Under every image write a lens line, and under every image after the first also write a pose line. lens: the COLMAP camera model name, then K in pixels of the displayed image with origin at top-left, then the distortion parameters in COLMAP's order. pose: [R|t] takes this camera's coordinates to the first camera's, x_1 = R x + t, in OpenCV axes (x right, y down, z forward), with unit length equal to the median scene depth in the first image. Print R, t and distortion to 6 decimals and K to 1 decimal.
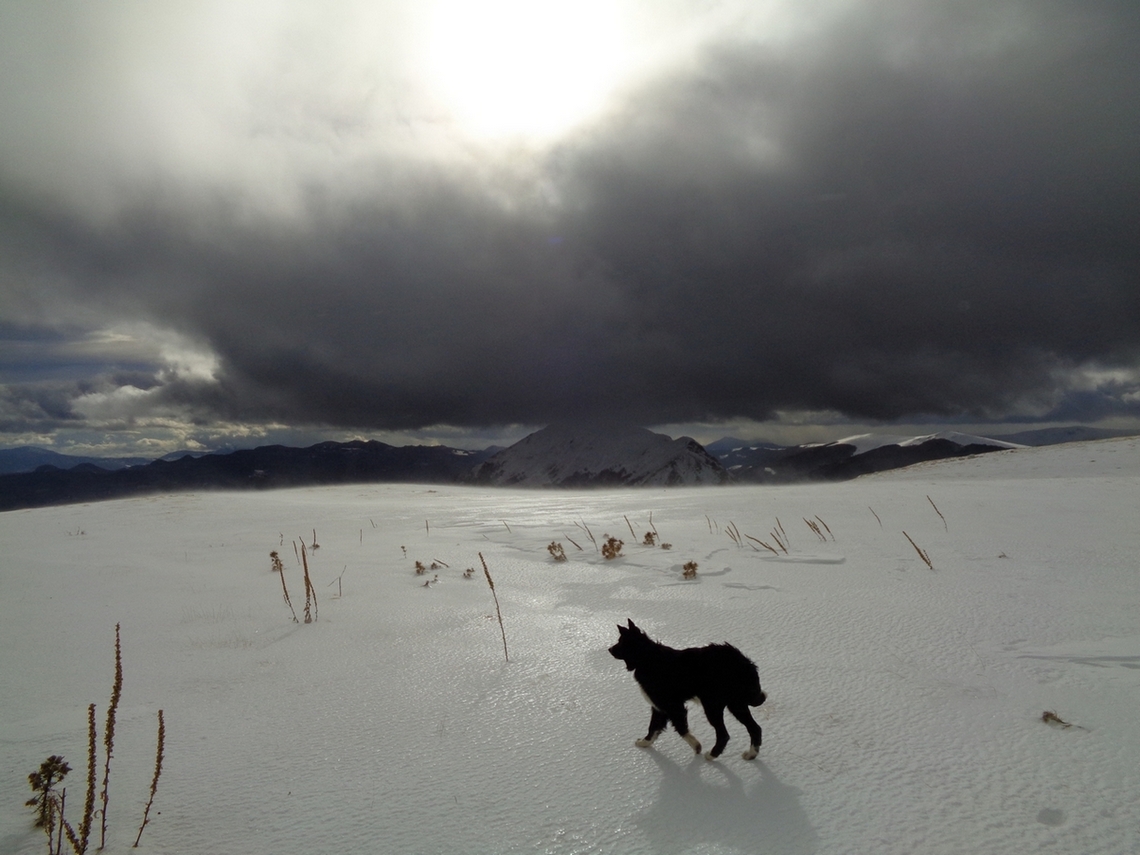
lens RADIAL K [[871.7, 0, 571.3], [0, 871.7, 426.1], [0, 0, 1]] dist [0.035870, 0.003684]
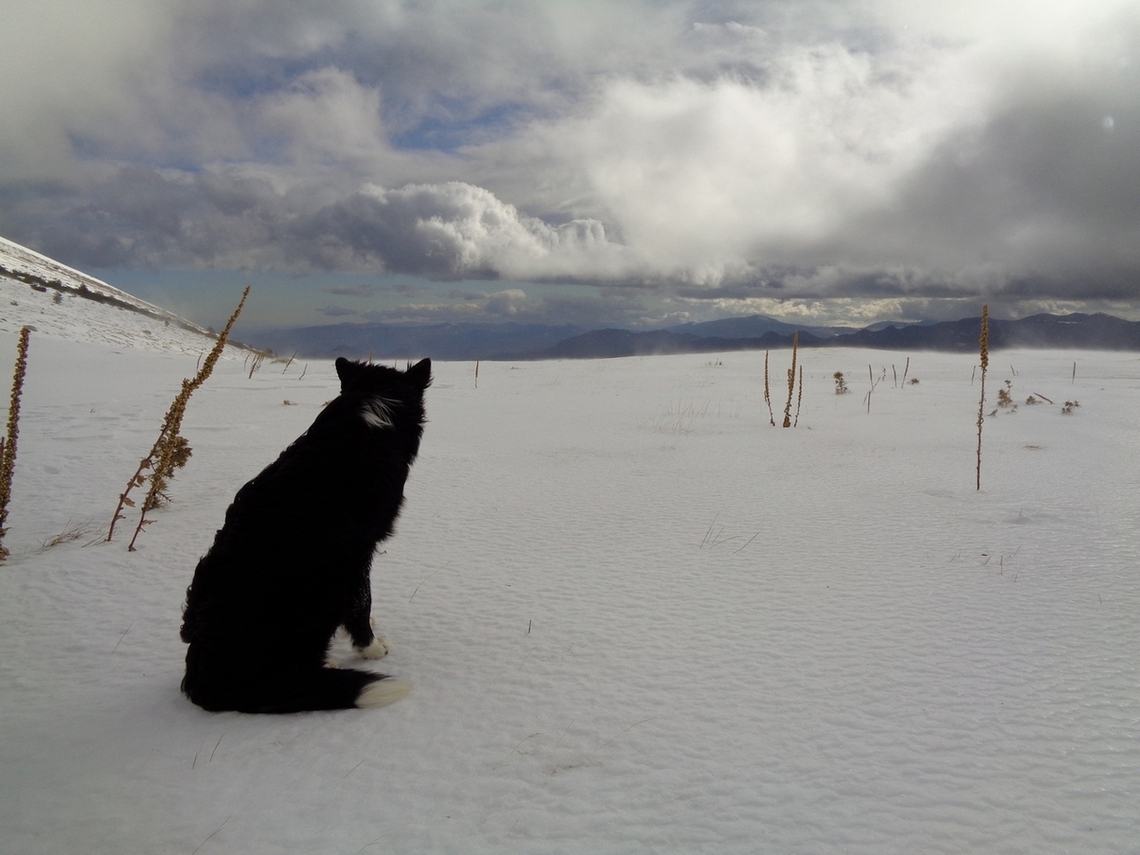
lens RADIAL K [[871.7, 0, 571.2], [0, 871.7, 427.5], [0, 0, 1]] dist [0.035870, 0.003684]
pose [[0.725743, 0.104654, -0.679959, 0.073836], [-0.002924, 0.988822, 0.149071, 0.082100], [0.687960, -0.106200, 0.717937, 0.227838]]
